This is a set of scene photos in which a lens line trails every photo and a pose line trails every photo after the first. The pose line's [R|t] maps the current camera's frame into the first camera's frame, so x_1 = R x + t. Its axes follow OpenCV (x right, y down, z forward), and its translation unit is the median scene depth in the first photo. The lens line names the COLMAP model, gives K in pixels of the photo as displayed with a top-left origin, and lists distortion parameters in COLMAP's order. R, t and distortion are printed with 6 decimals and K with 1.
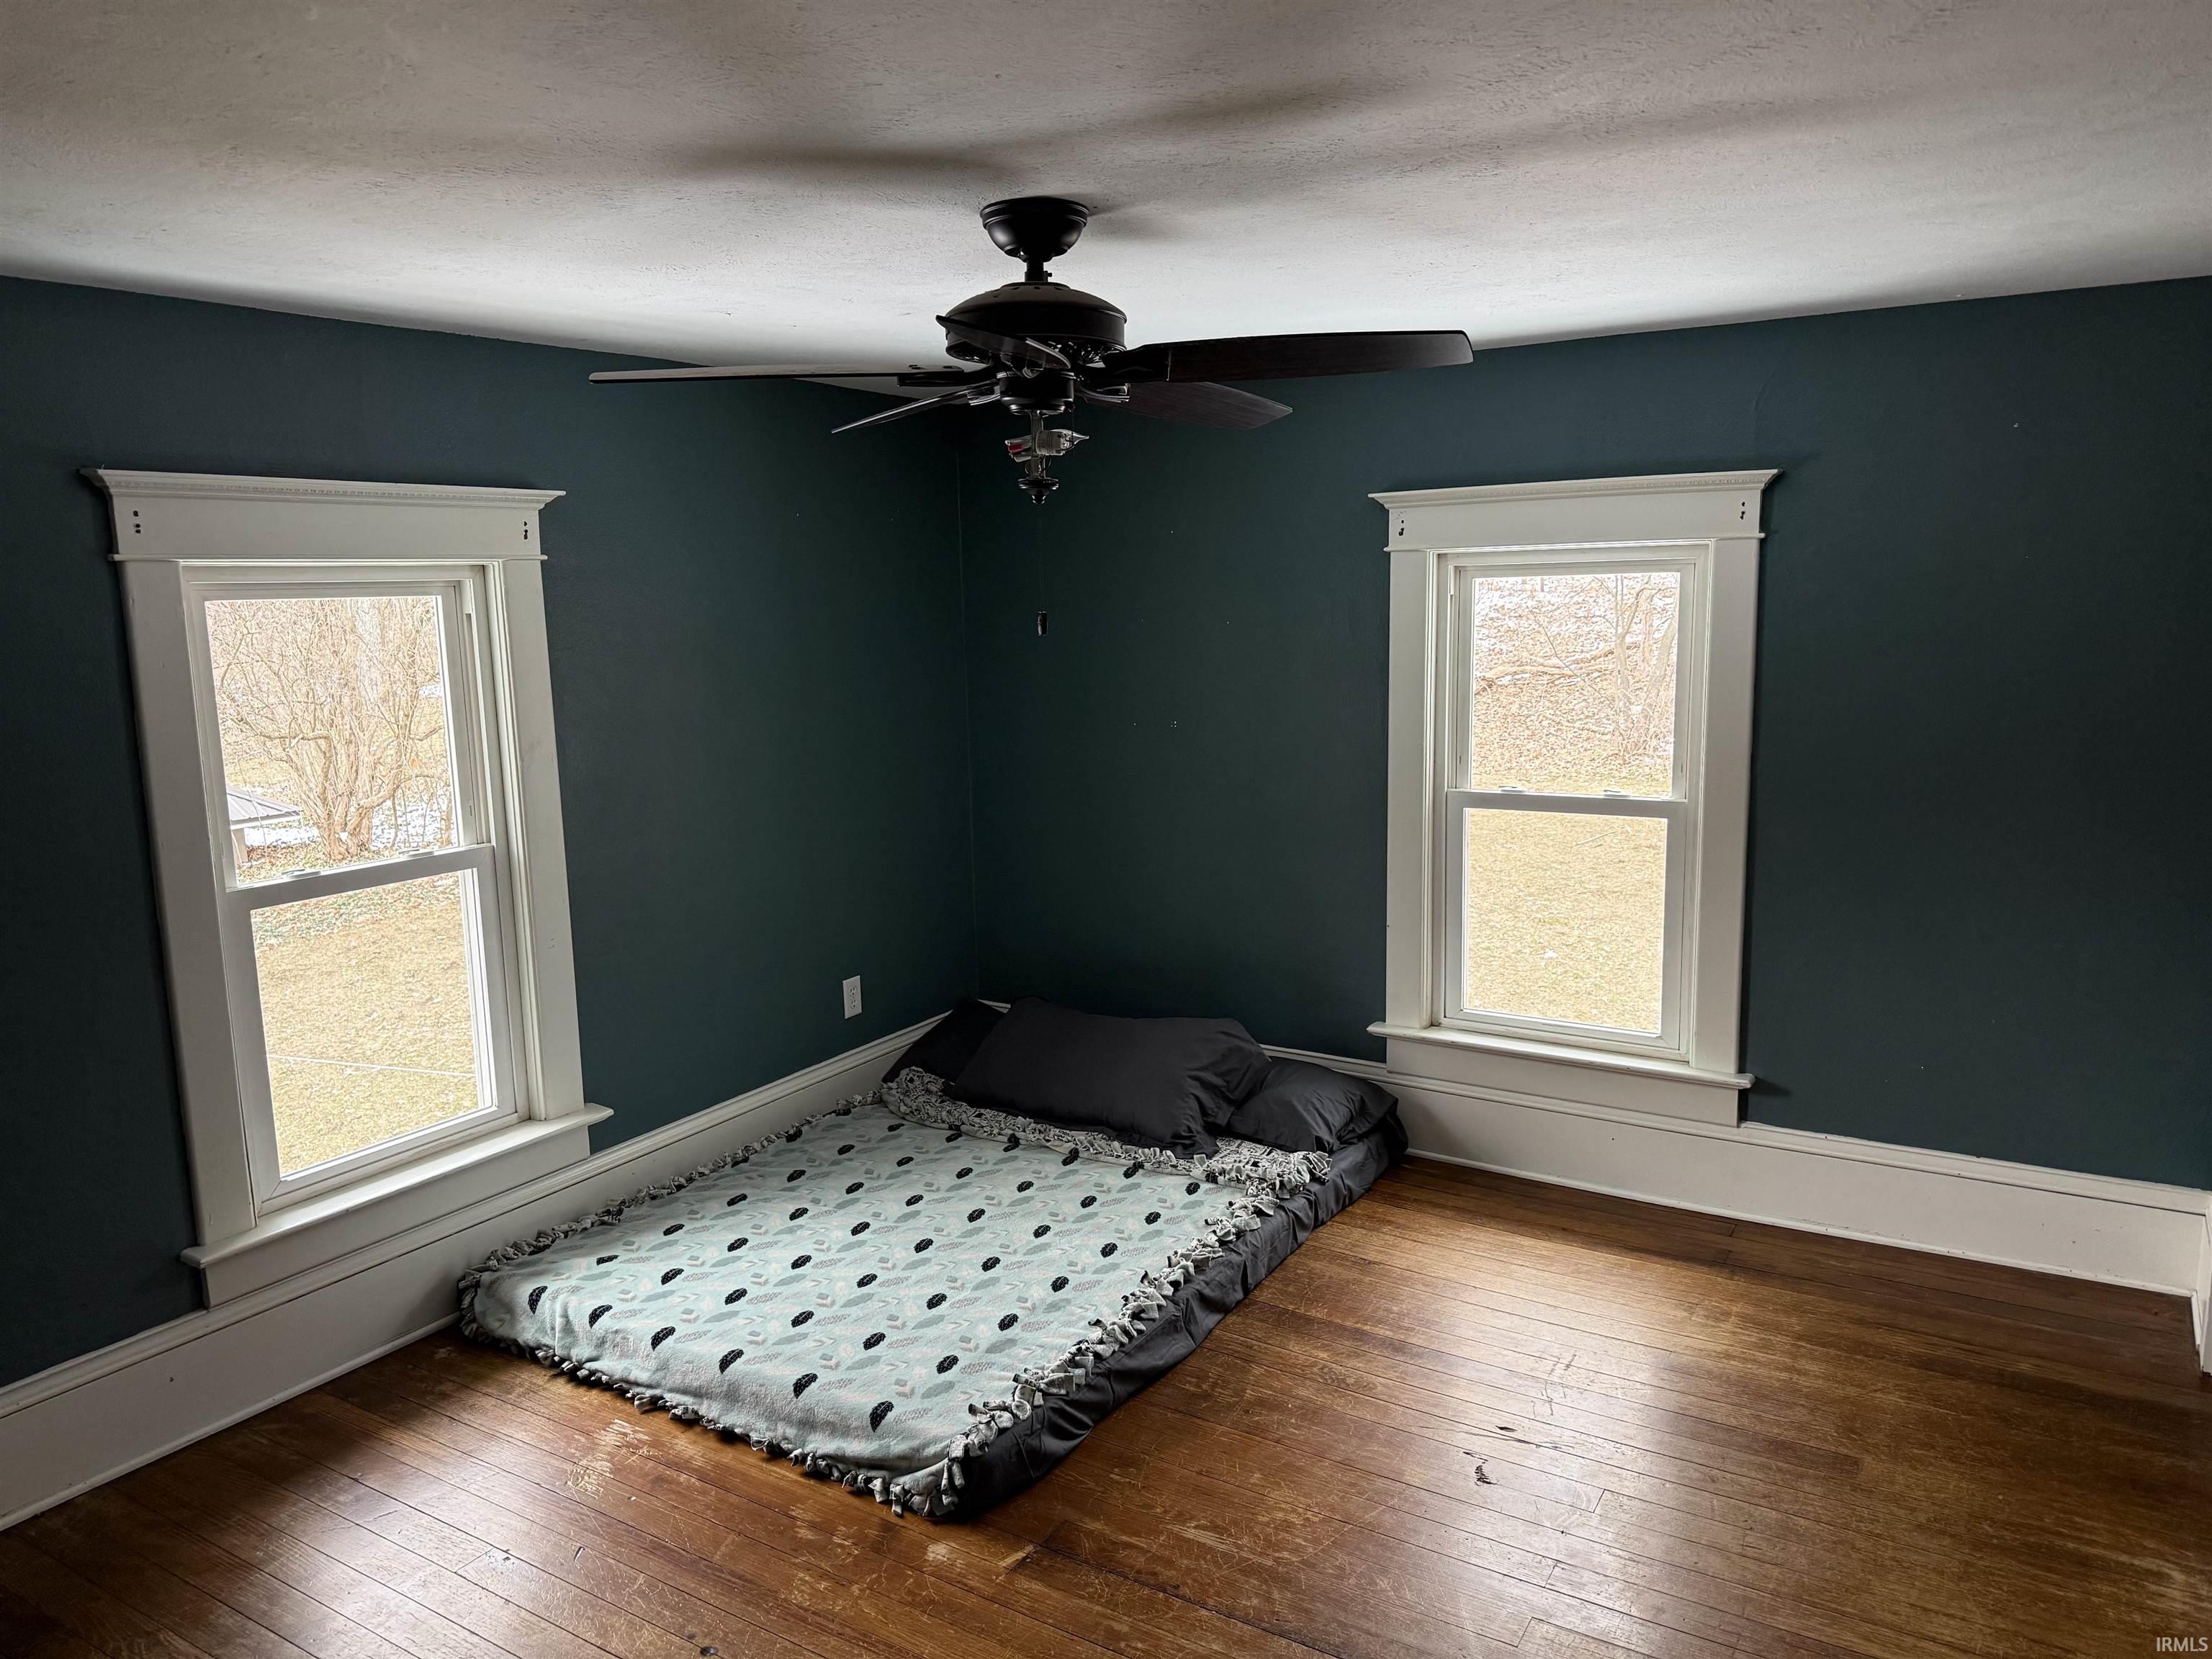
lens RADIAL K [[1546.0, 0, 1106.0], [0, 1546.0, 829.5], [0, 0, 1]] dist [0.144194, -0.234531]
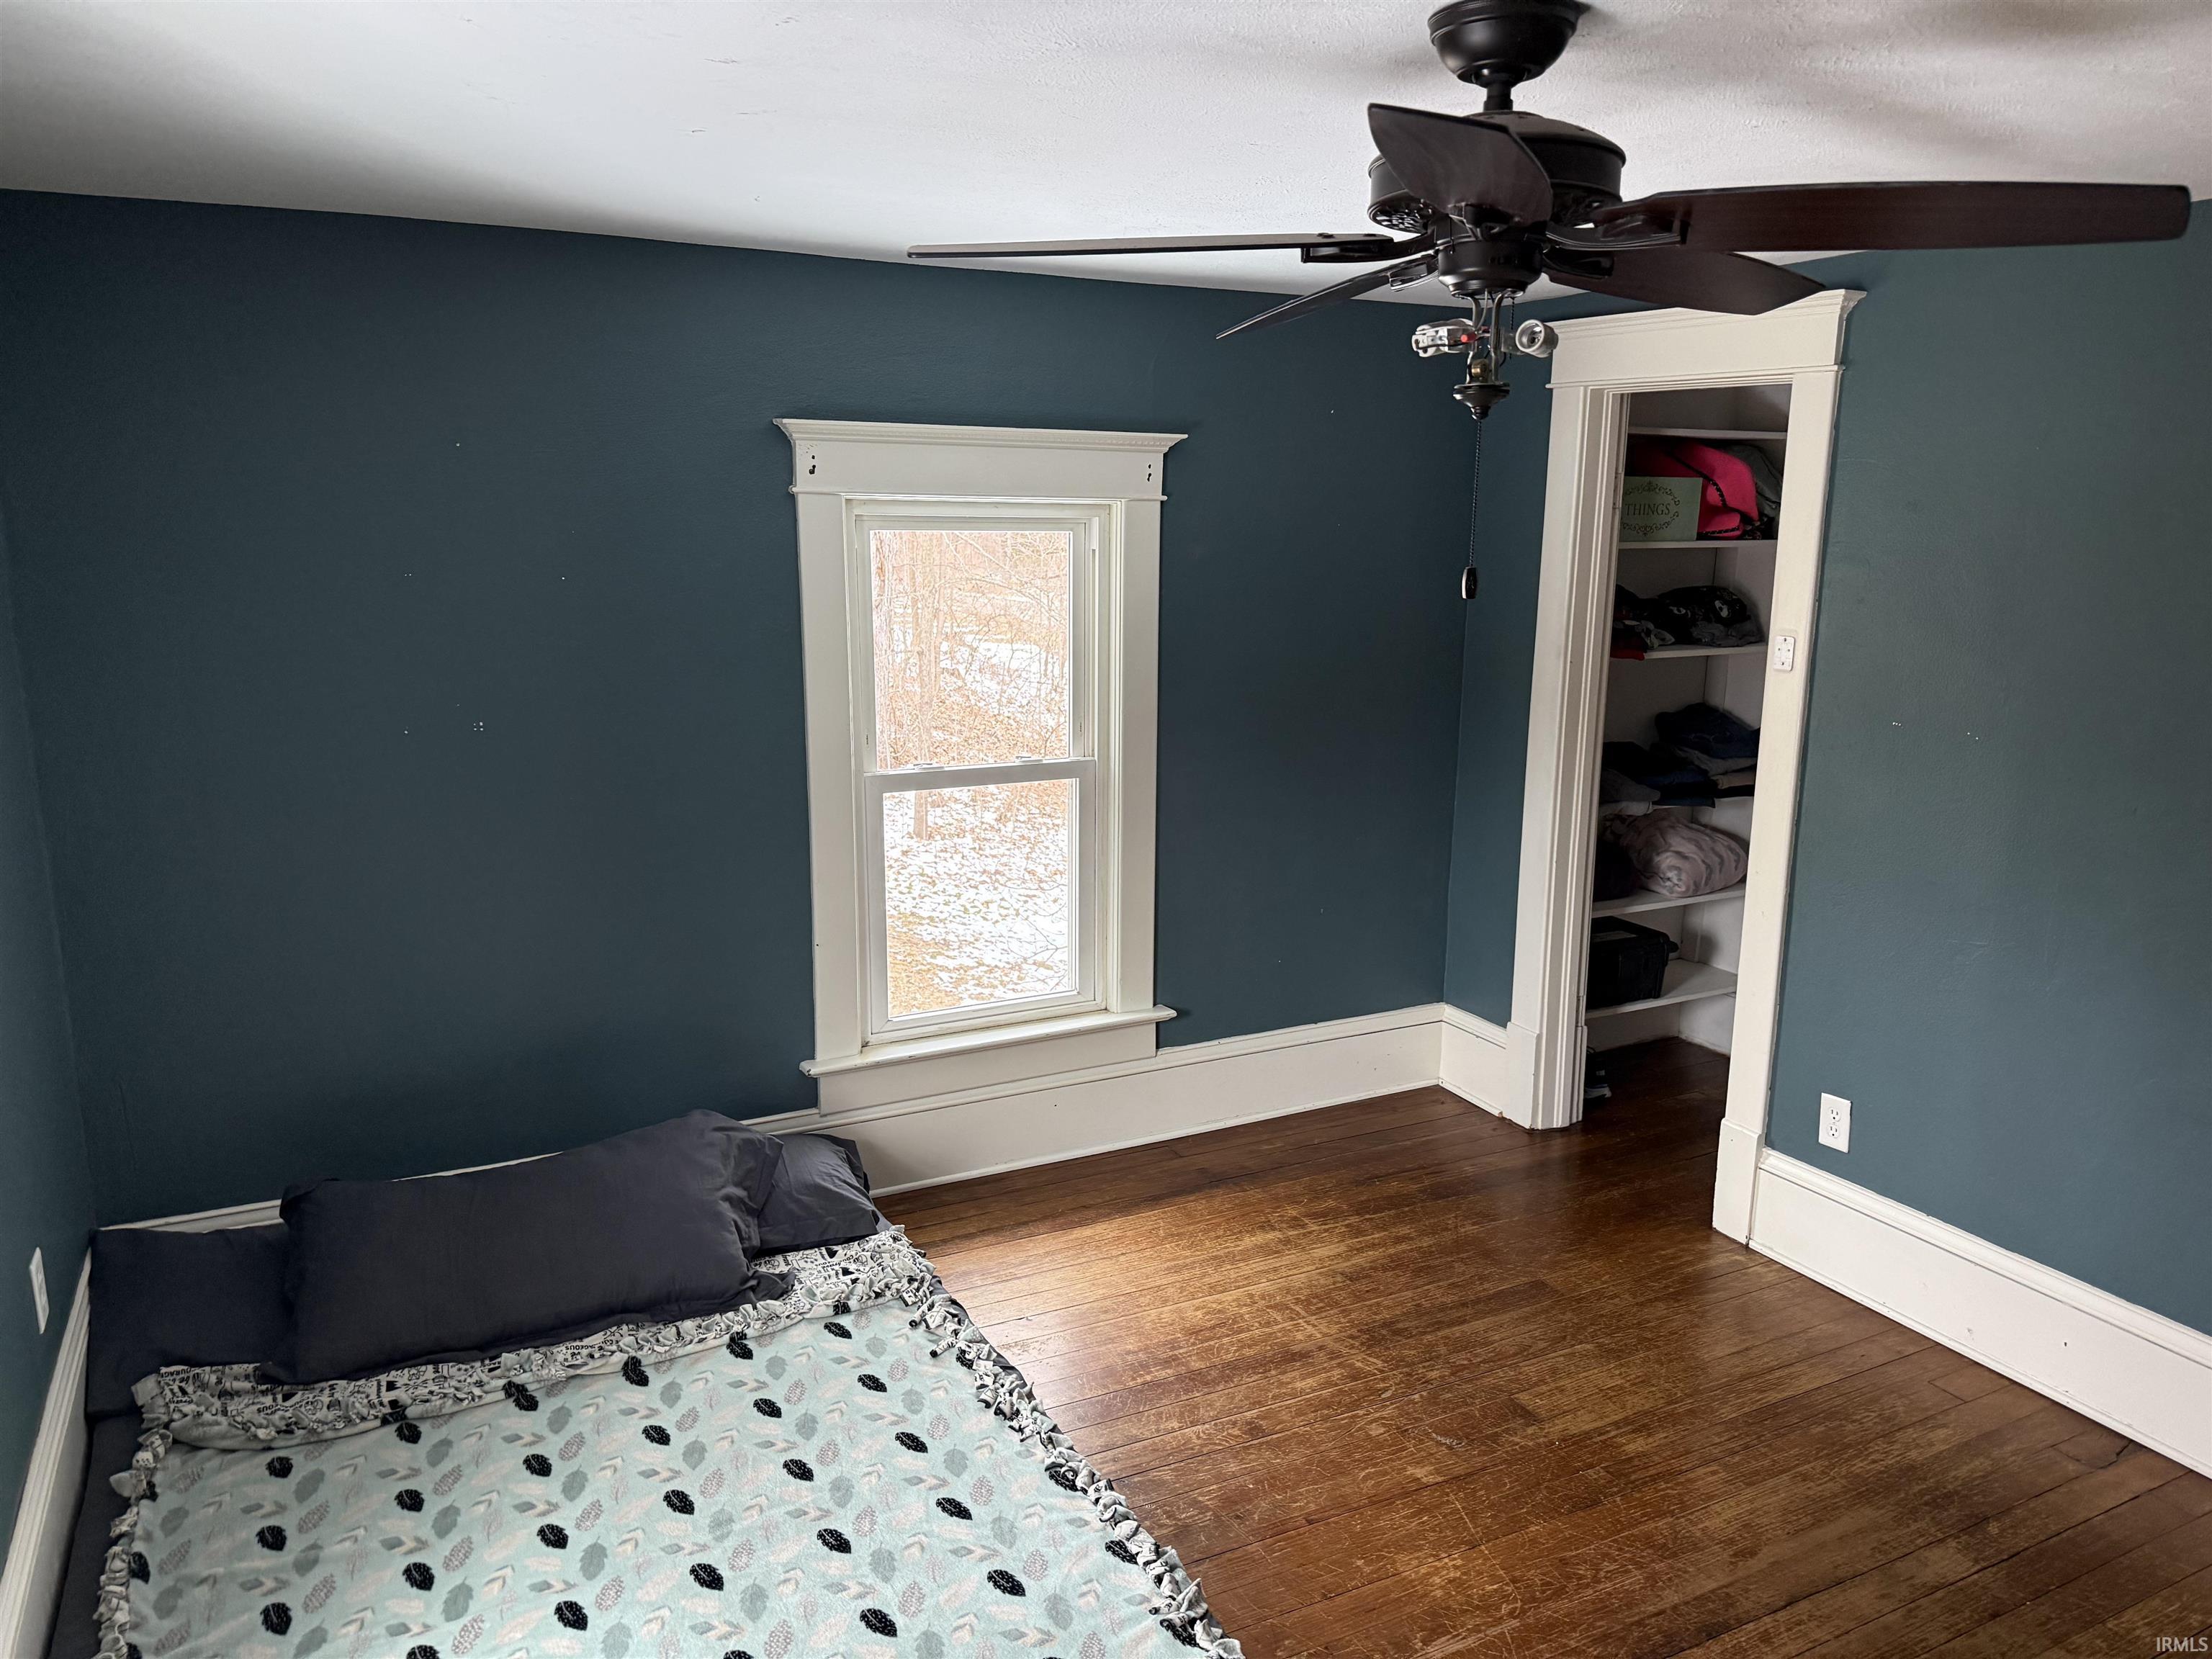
lens RADIAL K [[1546.0, 0, 1106.0], [0, 1546.0, 829.5], [0, 0, 1]] dist [0.144194, -0.234531]
pose [[0.512914, -0.138963, 0.847118, -0.474833], [0.118733, 0.988810, 0.090315, -0.061264], [-0.850189, 0.054257, 0.523674, 0.463886]]
